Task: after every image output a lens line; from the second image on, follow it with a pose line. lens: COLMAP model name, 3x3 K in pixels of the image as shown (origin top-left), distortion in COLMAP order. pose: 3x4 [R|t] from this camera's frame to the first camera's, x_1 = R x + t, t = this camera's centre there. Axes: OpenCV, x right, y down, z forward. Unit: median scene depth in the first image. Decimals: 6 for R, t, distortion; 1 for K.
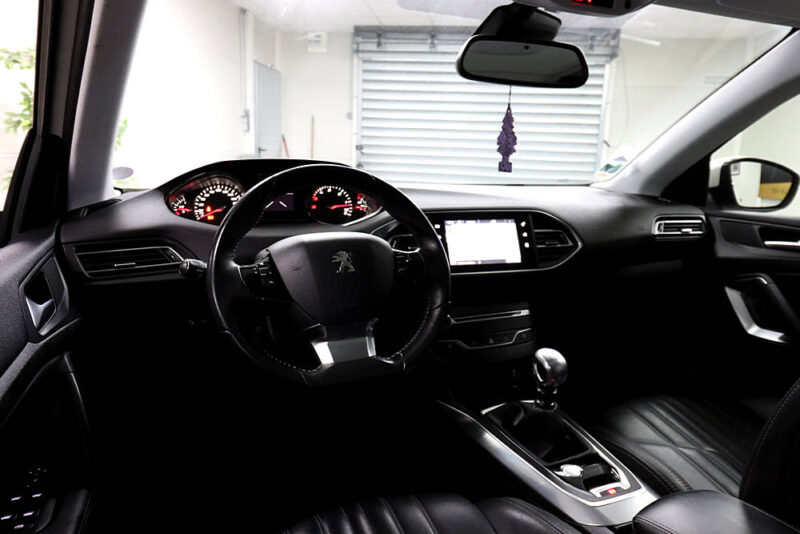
lens RADIAL K [[549.9, 0, 404.1], [0, 549.9, 266.5], [0, 0, 1]] dist [0.007112, -0.004961]
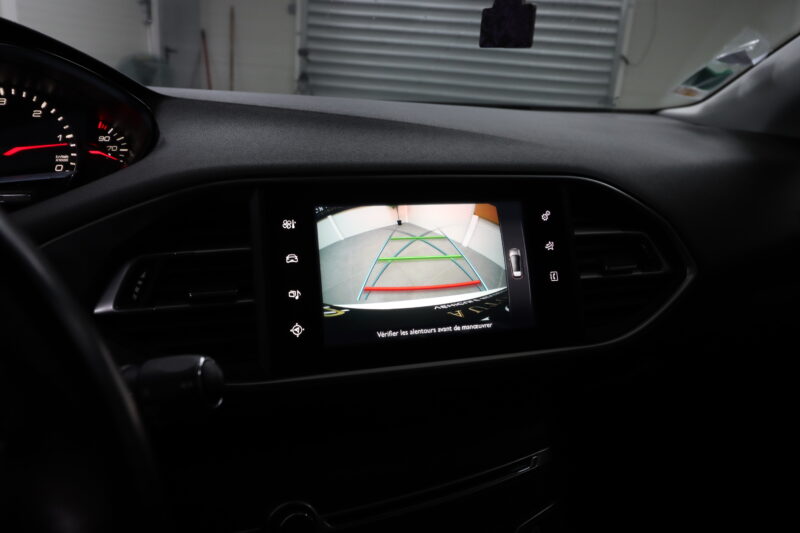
lens RADIAL K [[633.7, 0, 411.0], [0, 633.7, 265.3], [0, 0, 1]] dist [0.014848, -0.015957]
pose [[0.998012, 0.017618, 0.060511, 0.066683], [-0.023384, 0.995113, 0.095933, -0.052577], [-0.058525, -0.097157, 0.993547, 0.377144]]
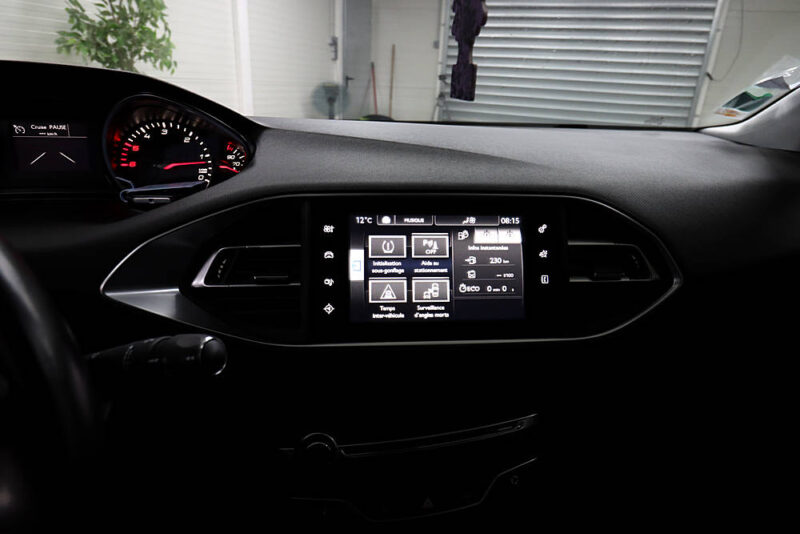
lens RADIAL K [[463.4, 0, 408.2], [0, 463.4, 262.2], [0, 0, 1]] dist [0.008997, -0.011767]
pose [[0.981973, 0.080906, -0.170831, 0.112864], [-0.052635, 0.985060, 0.163973, -0.066996], [0.181545, -0.152025, 0.971560, 0.396290]]
